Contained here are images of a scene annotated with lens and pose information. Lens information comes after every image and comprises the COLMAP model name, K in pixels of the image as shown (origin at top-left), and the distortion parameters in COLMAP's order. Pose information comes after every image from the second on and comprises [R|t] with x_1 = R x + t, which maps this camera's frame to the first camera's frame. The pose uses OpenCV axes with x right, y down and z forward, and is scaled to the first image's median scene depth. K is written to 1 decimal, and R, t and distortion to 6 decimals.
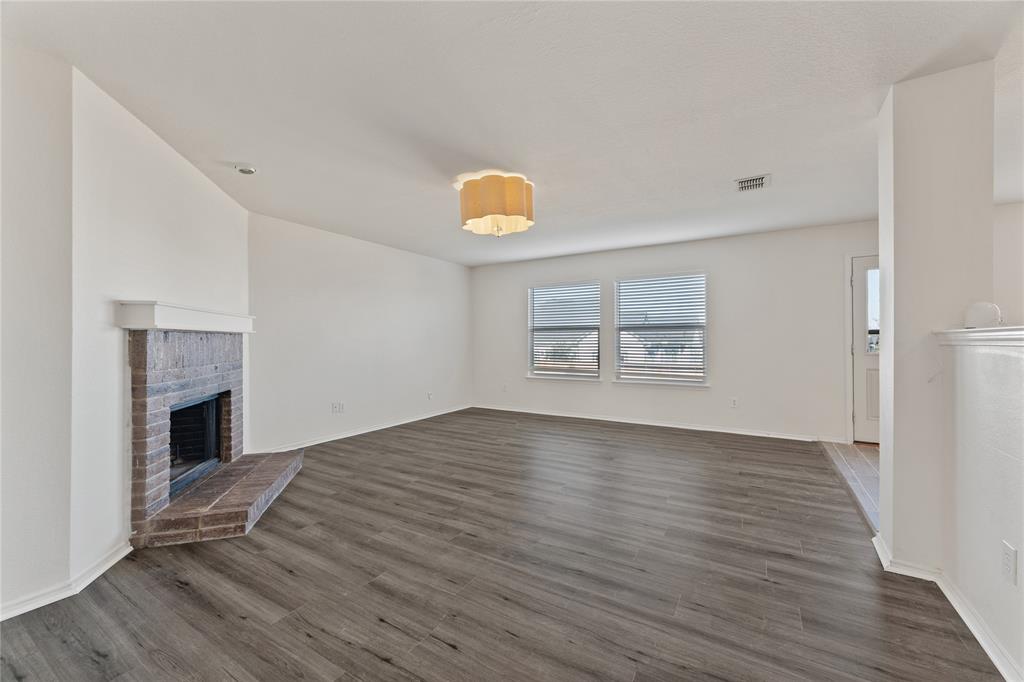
lens RADIAL K [[404.7, 0, 514.0], [0, 404.7, 340.6], [0, 0, 1]] dist [0.004218, -0.000276]
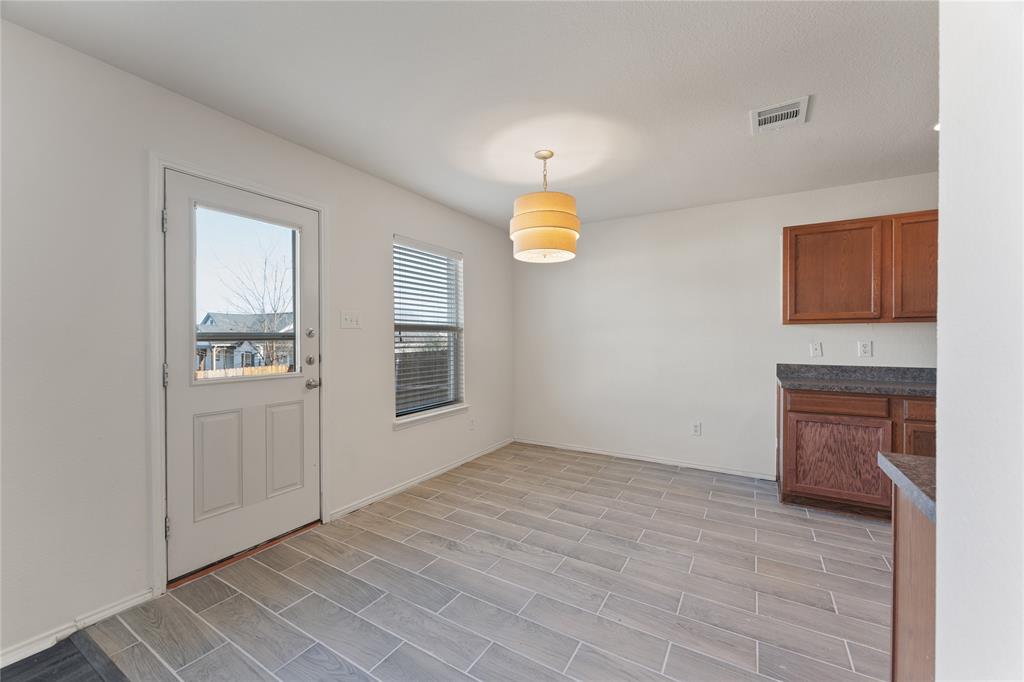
lens RADIAL K [[404.7, 0, 512.1], [0, 404.7, 340.2], [0, 0, 1]] dist [0.004218, -0.000276]
pose [[0.004698, 0.001491, 0.999988, 0.567514], [-0.004821, 0.999987, -0.001468, -0.025621], [-0.999977, -0.004814, 0.004705, 0.893910]]
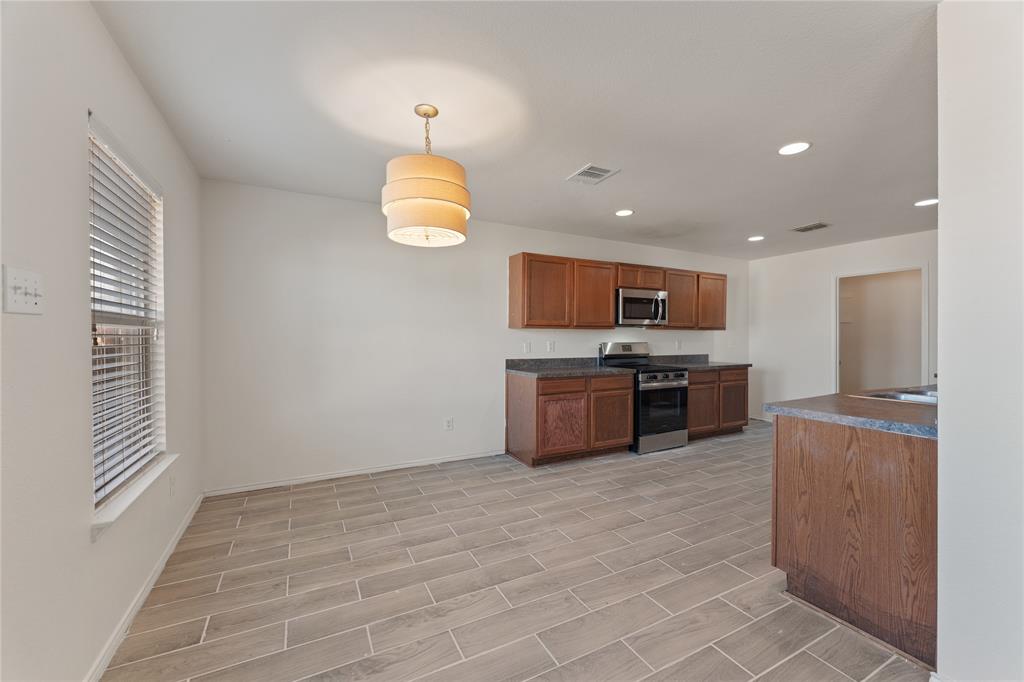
lens RADIAL K [[404.7, 0, 509.5], [0, 404.7, 339.1], [0, 0, 1]] dist [0.004218, -0.000276]
pose [[-0.846473, 0.003338, 0.532422, 0.938209], [0.000248, 0.999983, -0.005876, -0.027665], [-0.532432, -0.004842, -0.846459, 1.342013]]
